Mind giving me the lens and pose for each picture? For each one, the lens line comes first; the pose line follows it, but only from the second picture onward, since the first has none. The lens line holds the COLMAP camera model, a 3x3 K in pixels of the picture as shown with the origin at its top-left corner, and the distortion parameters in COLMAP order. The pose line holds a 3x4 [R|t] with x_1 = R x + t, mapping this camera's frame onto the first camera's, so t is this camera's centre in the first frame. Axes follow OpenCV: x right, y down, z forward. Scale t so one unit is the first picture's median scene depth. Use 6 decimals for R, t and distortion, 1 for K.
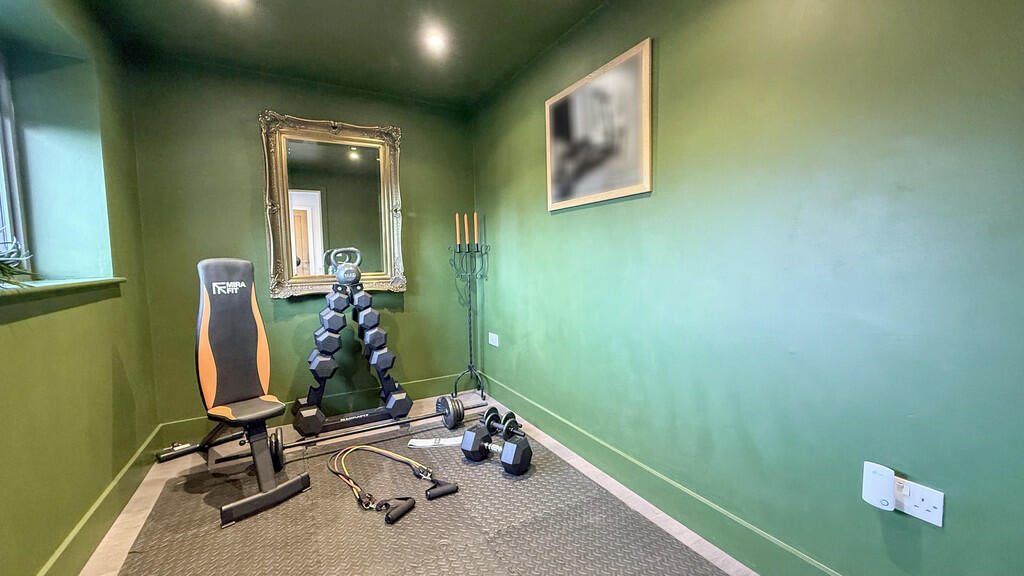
lens RADIAL K [[409.8, 0, 510.7], [0, 409.8, 288.5], [0, 0, 1]] dist [-0.003849, 0.000477]
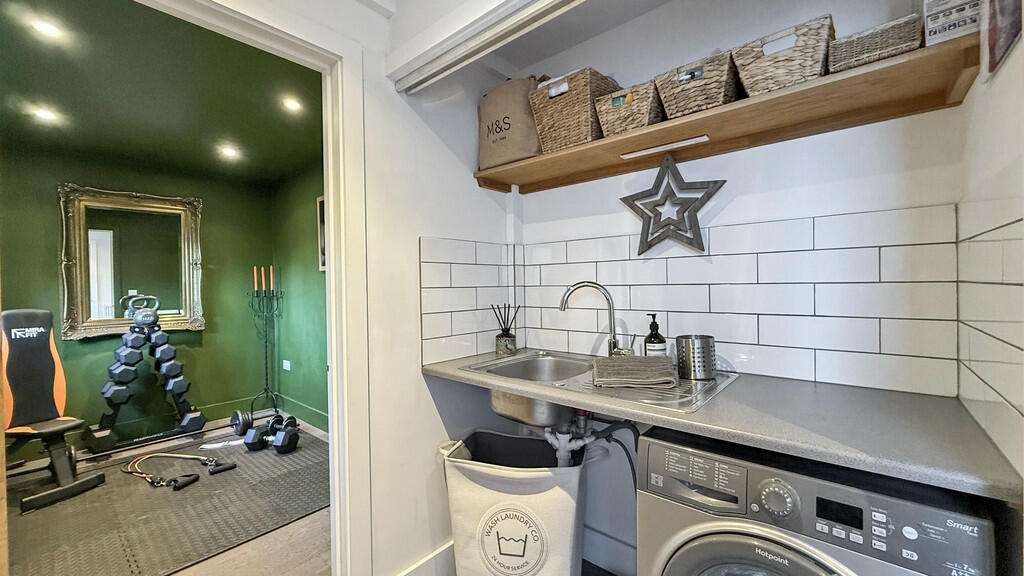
lens RADIAL K [[409.8, 0, 513.8], [0, 409.8, 287.2], [0, 0, 1]] dist [-0.003849, 0.000477]
pose [[0.935630, -0.000288, 0.352983, 0.205798], [0.026935, 0.997142, -0.070580, -0.009533], [-0.351954, 0.075544, 0.932964, -0.547624]]
